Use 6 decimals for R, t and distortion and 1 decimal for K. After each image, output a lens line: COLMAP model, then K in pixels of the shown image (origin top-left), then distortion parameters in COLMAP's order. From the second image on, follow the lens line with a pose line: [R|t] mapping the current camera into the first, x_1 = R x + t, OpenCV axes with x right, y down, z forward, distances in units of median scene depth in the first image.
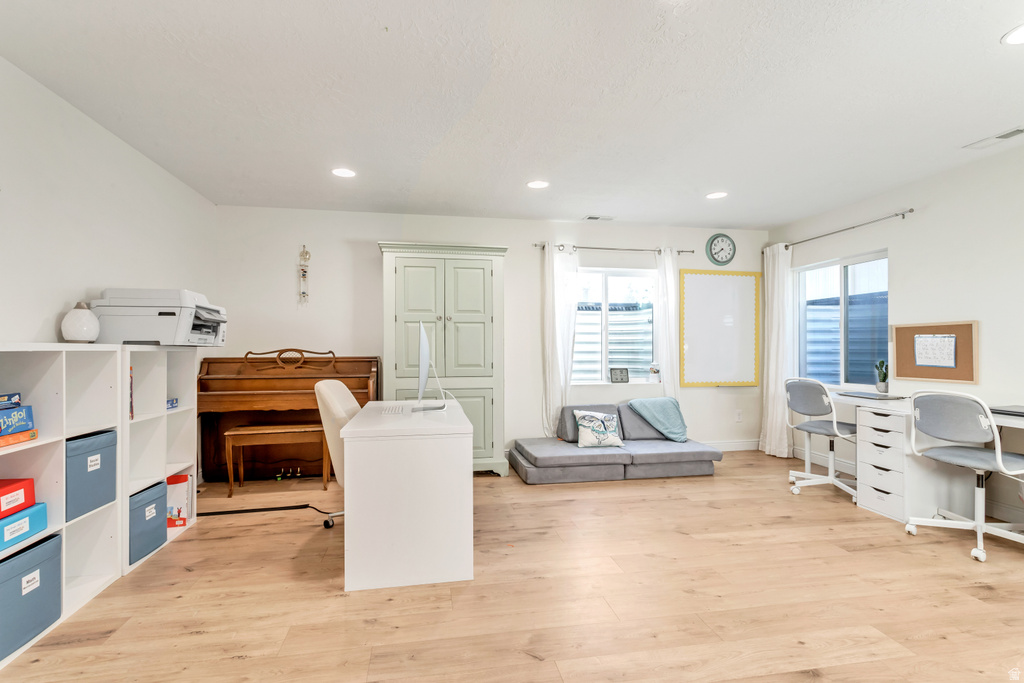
lens RADIAL K [[486.4, 0, 514.2], [0, 486.4, 344.8], [0, 0, 1]] dist [-0.002375, 0.003760]
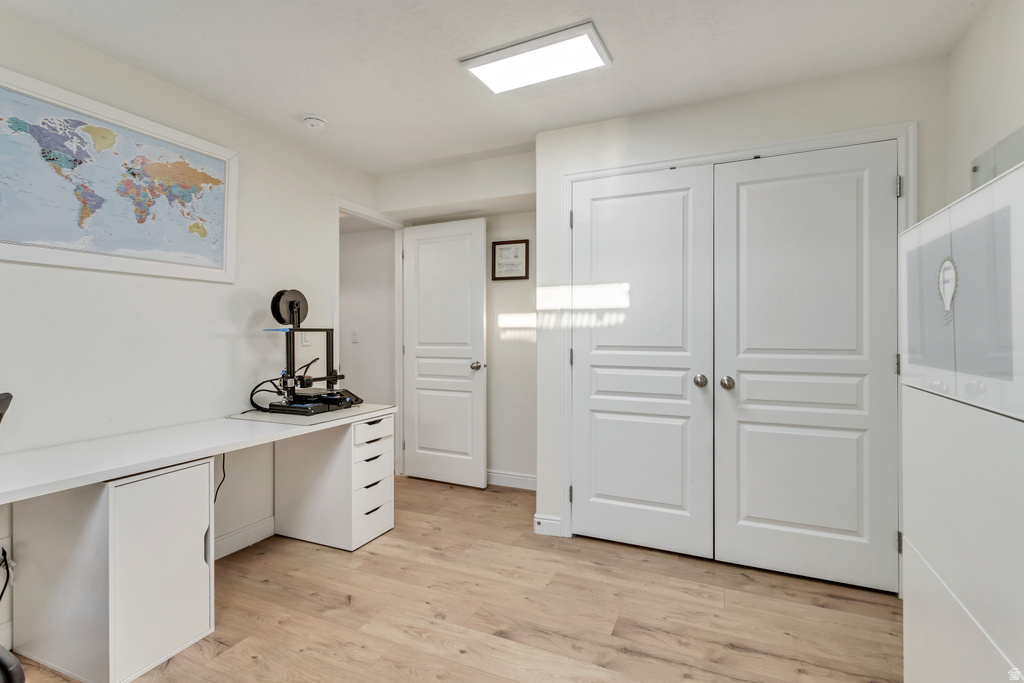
lens RADIAL K [[486.4, 0, 508.4], [0, 486.4, 335.3], [0, 0, 1]] dist [-0.002375, 0.003760]
pose [[-0.818488, -0.010697, 0.574424, -0.024134], [-0.002757, 0.999888, 0.014692, -0.023996], [-0.574517, 0.010441, -0.818426, 0.793490]]
